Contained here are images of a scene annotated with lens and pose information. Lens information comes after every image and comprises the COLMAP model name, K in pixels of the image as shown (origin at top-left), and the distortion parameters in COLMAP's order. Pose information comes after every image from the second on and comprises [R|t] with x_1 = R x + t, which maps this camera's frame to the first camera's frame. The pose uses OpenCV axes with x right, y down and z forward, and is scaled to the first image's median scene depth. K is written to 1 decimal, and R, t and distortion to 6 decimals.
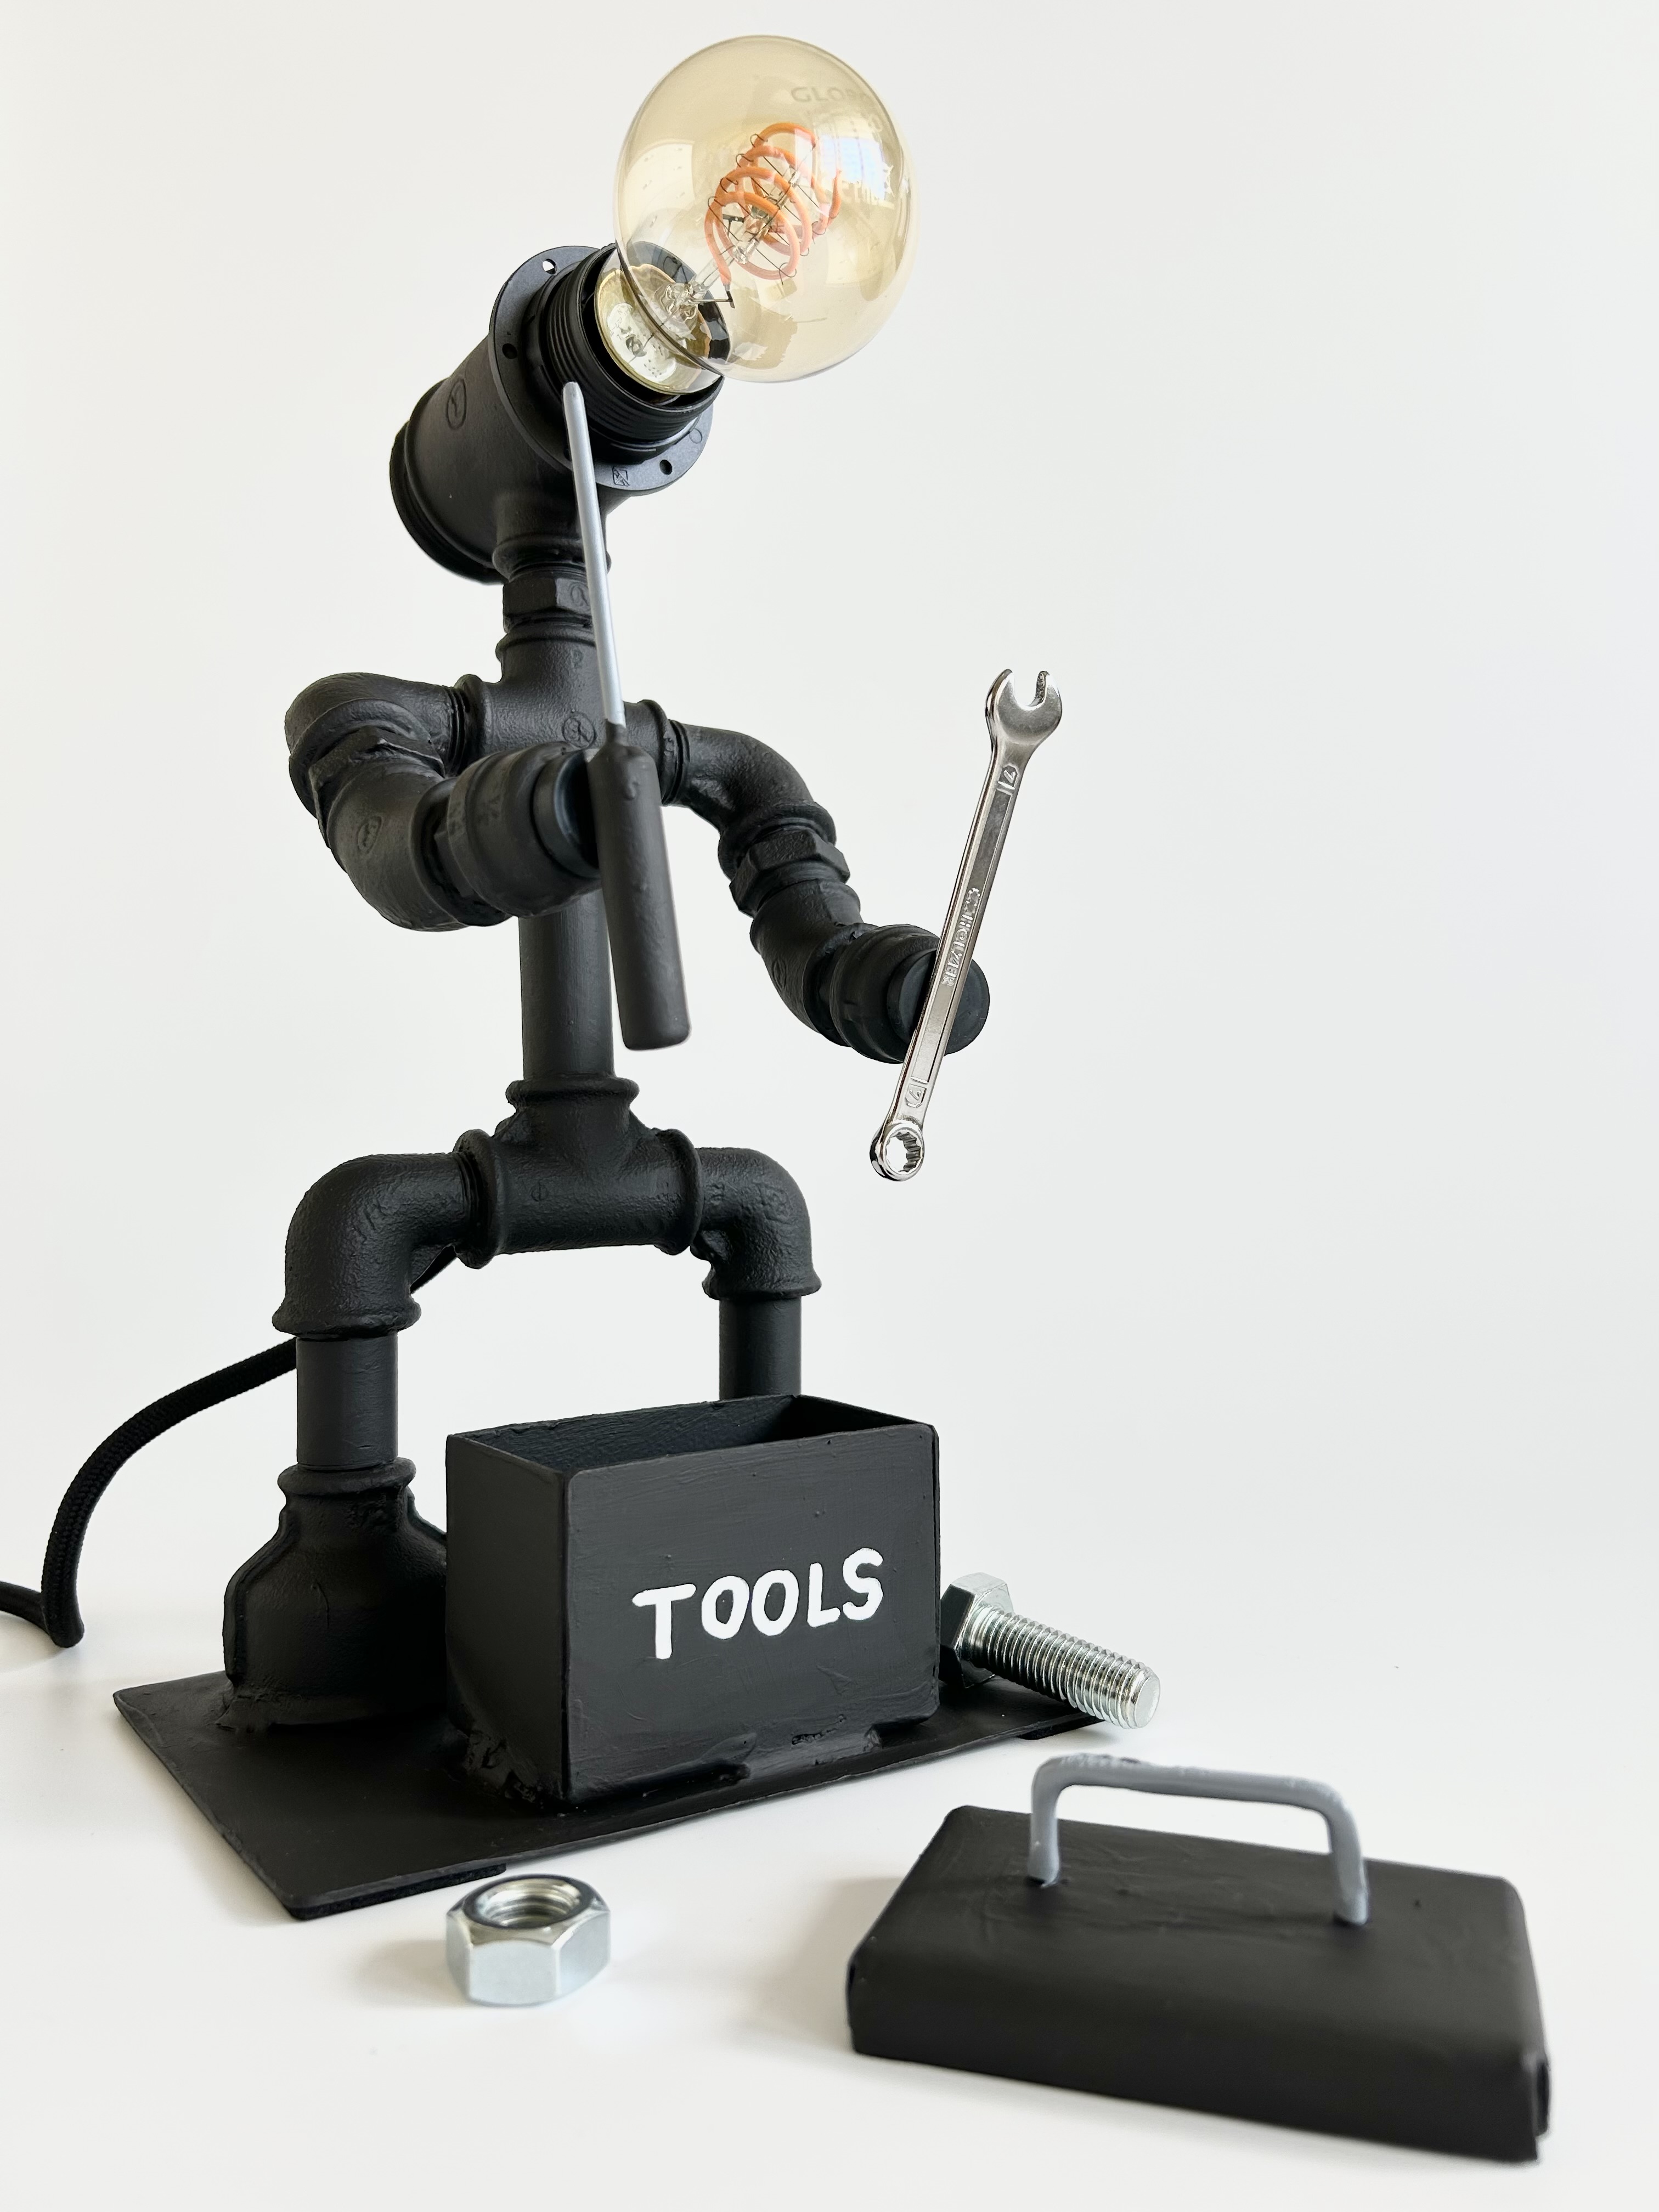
lens RADIAL K [[1726.2, 0, 831.8], [0, 1726.2, 1099.6], [0, 0, 1]] dist [0.032368, -0.084155]
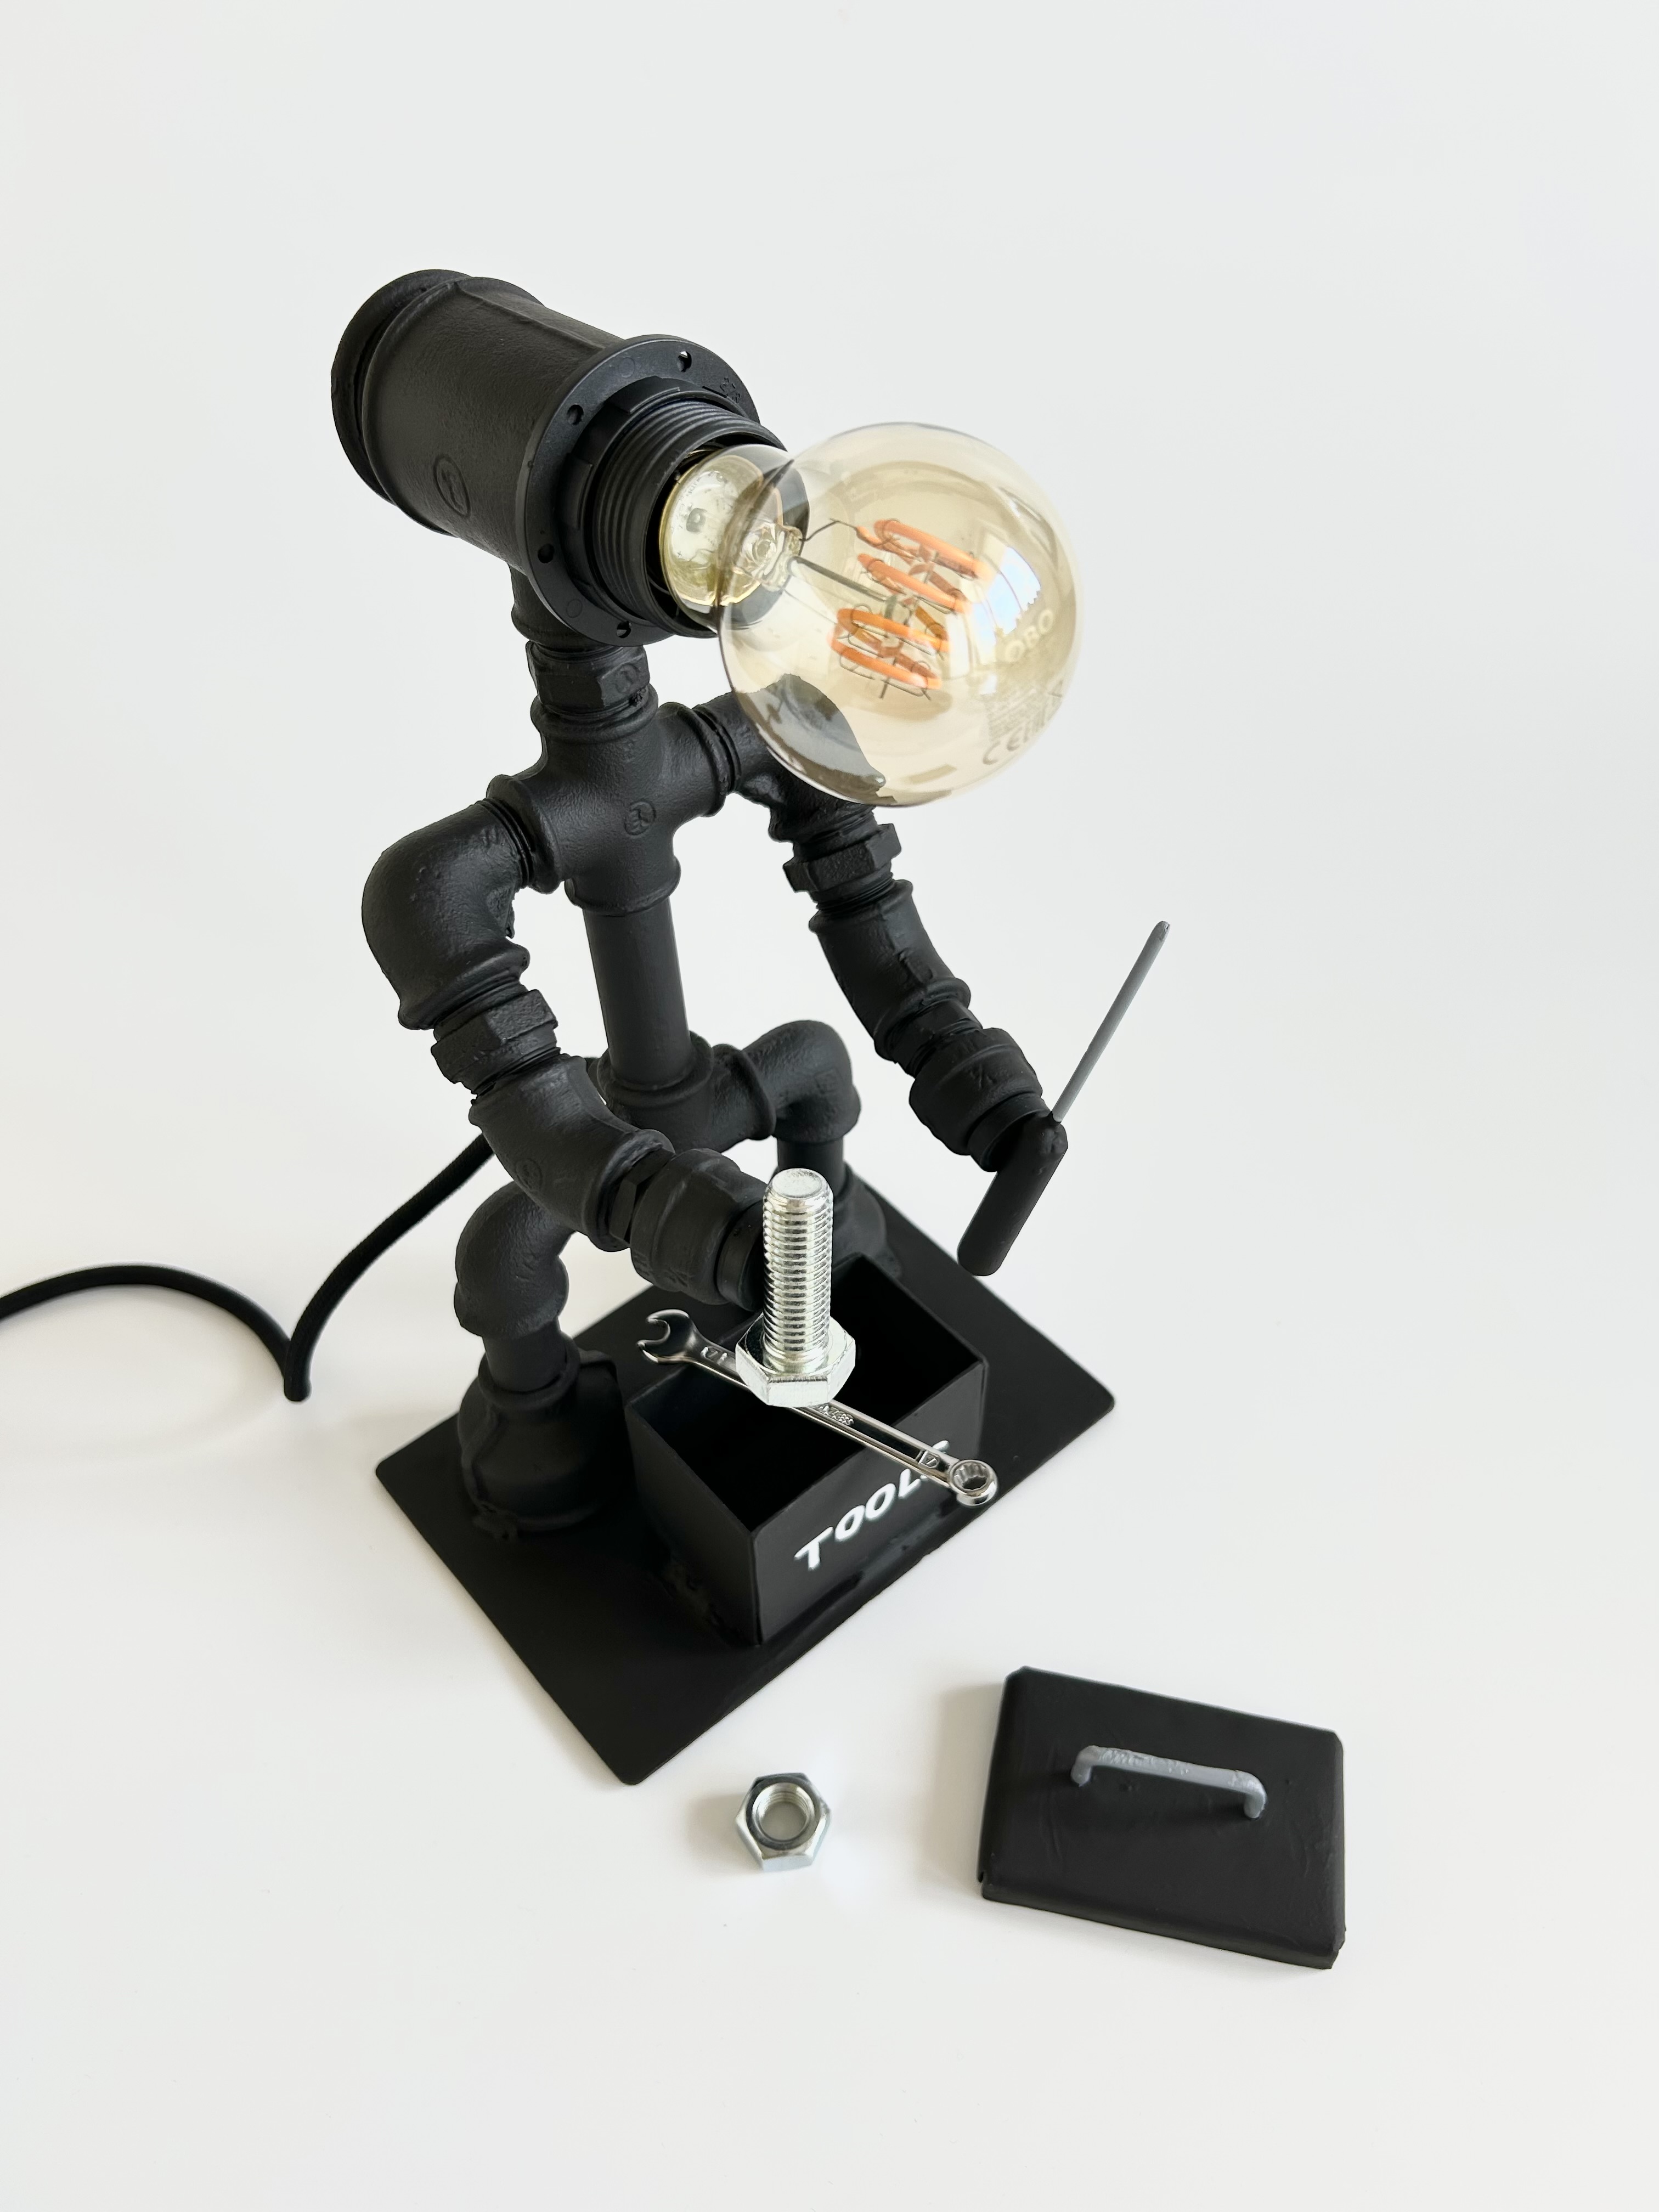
lens RADIAL K [[1726.2, 0, 850.4], [0, 1726.2, 1126.8], [0, 0, 1]] dist [0.032368, -0.084155]
pose [[0.991811, -0.087048, 0.093455, -0.161153], [-0.010220, 0.675303, 0.737470, -0.964536], [-0.127306, -0.732386, 0.668883, 0.259034]]
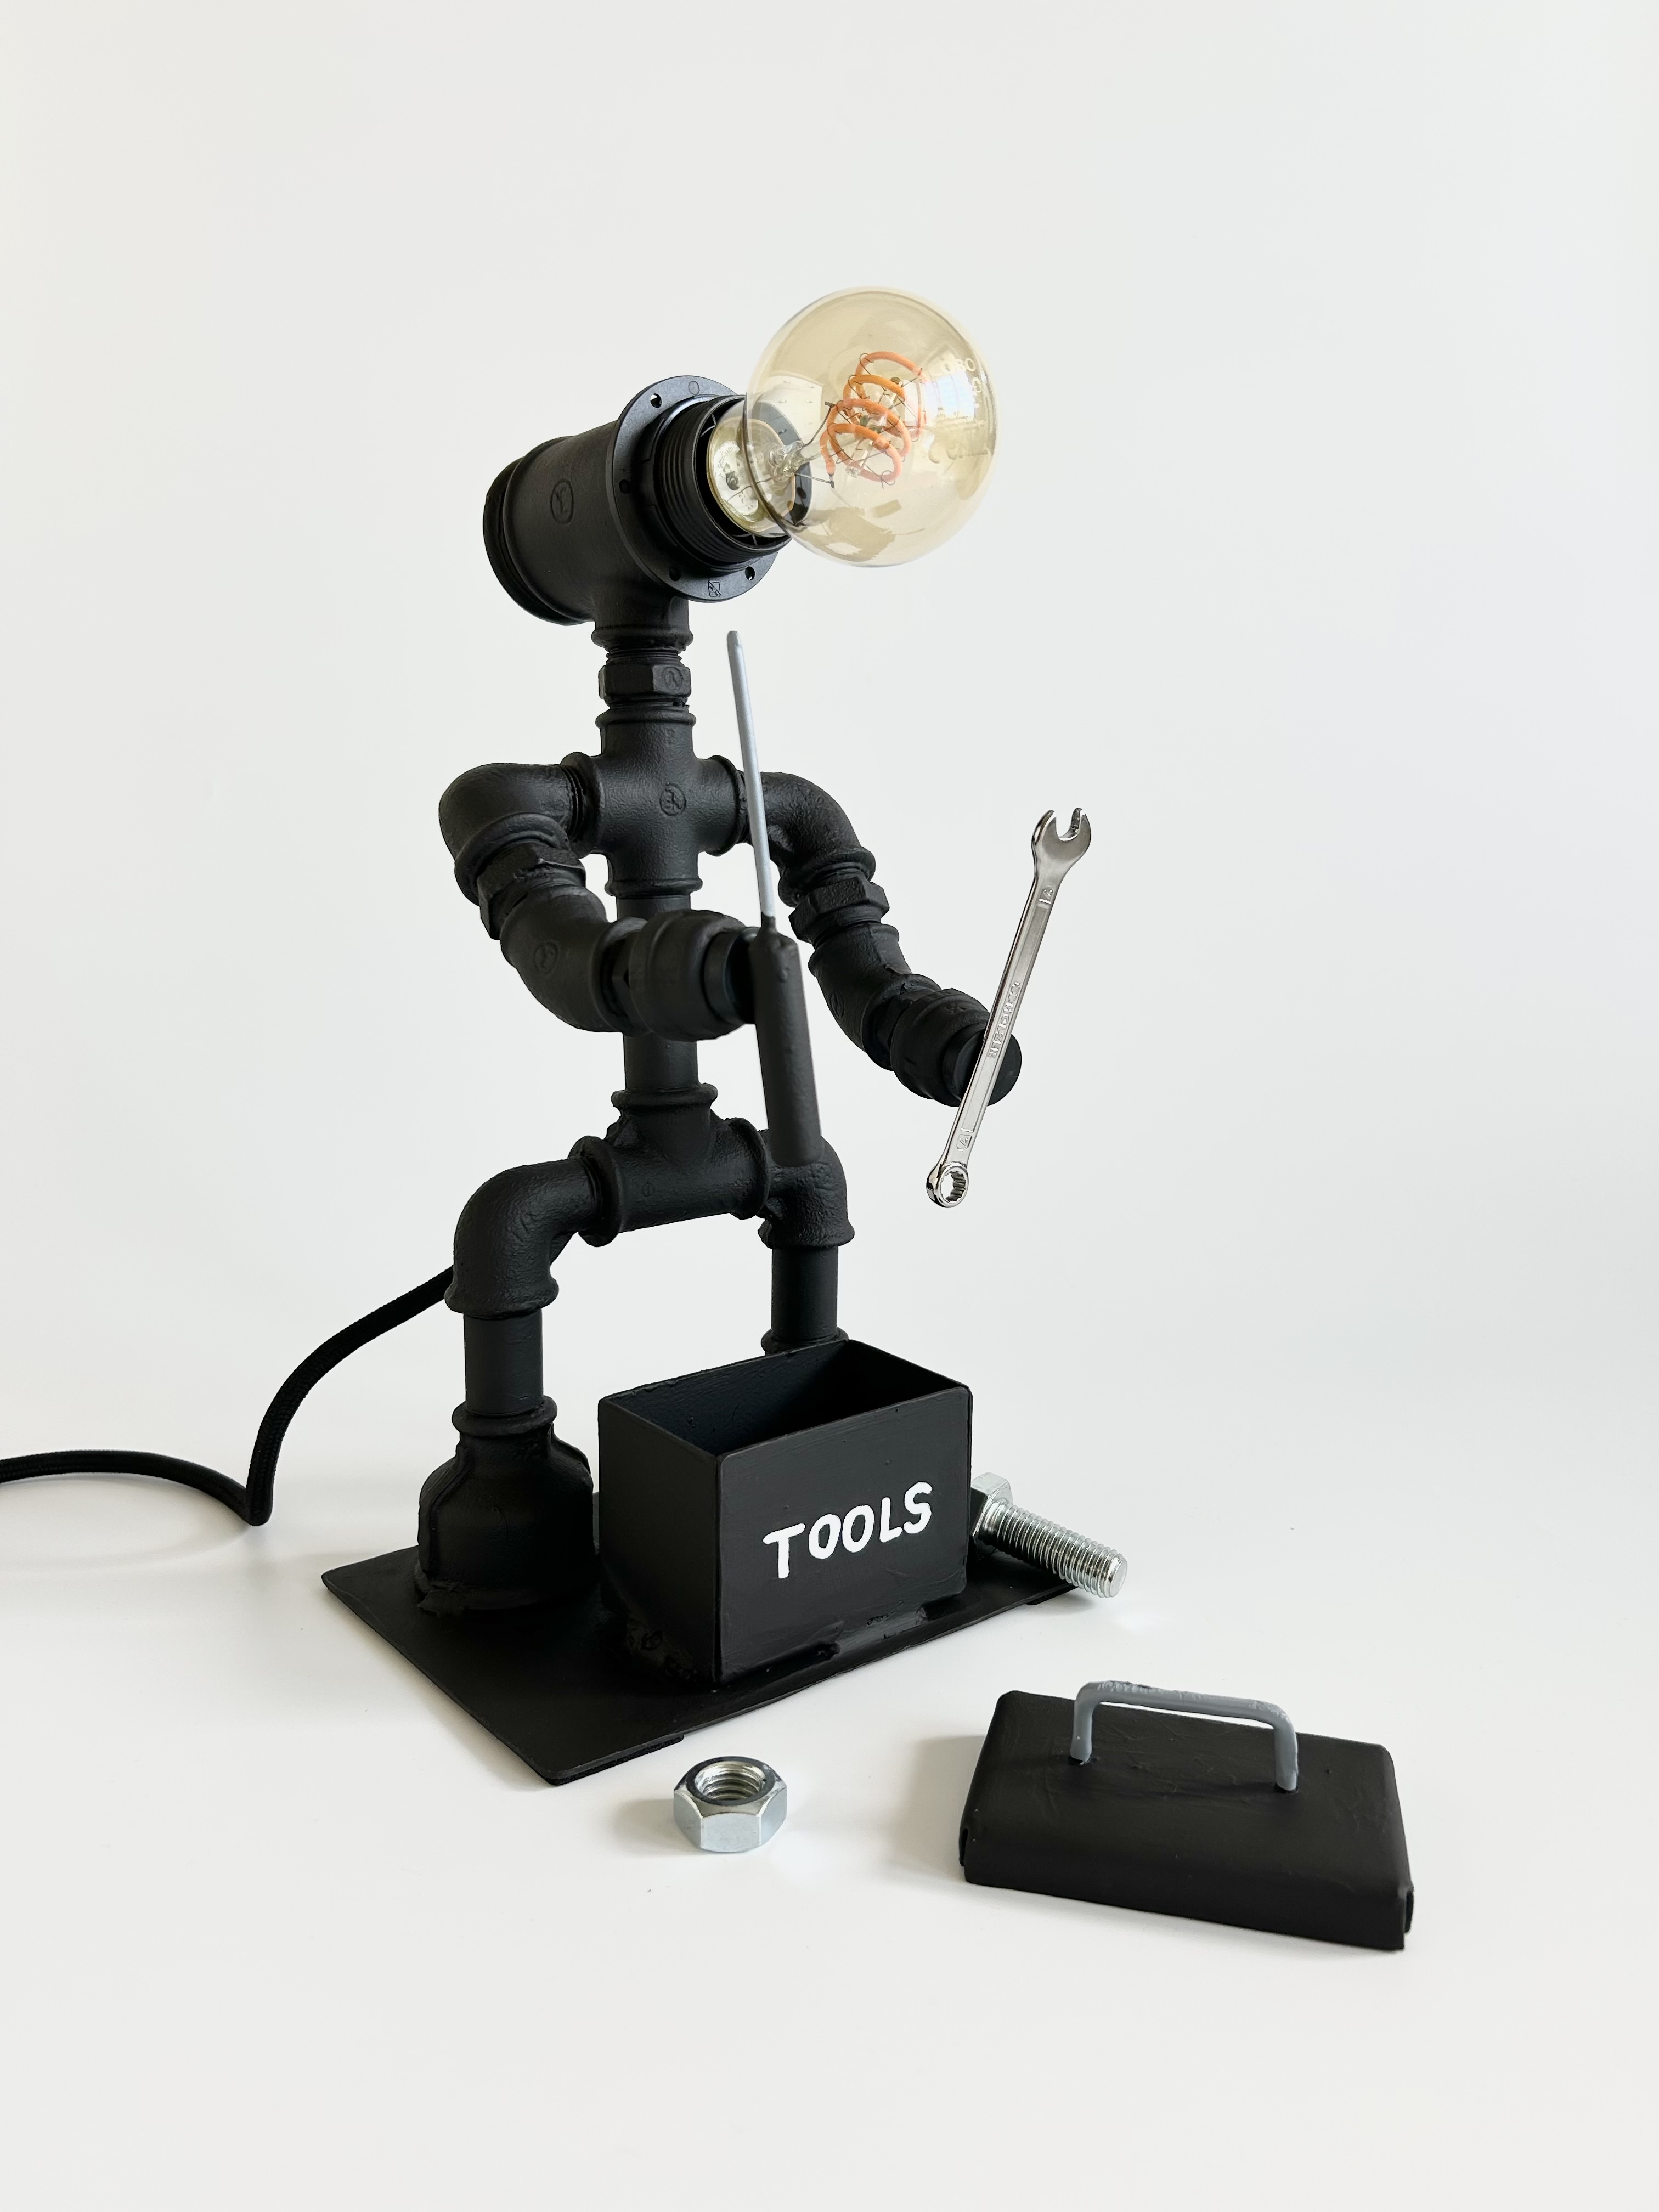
lens RADIAL K [[1726.2, 0, 832.4], [0, 1726.2, 1091.5], [0, 0, 1]] dist [0.032368, -0.084155]
pose [[0.996501, 0.002661, 0.083534, -0.162146], [-0.018620, 0.981441, 0.190861, -0.293387], [-0.081475, -0.191748, 0.978056, -0.244795]]
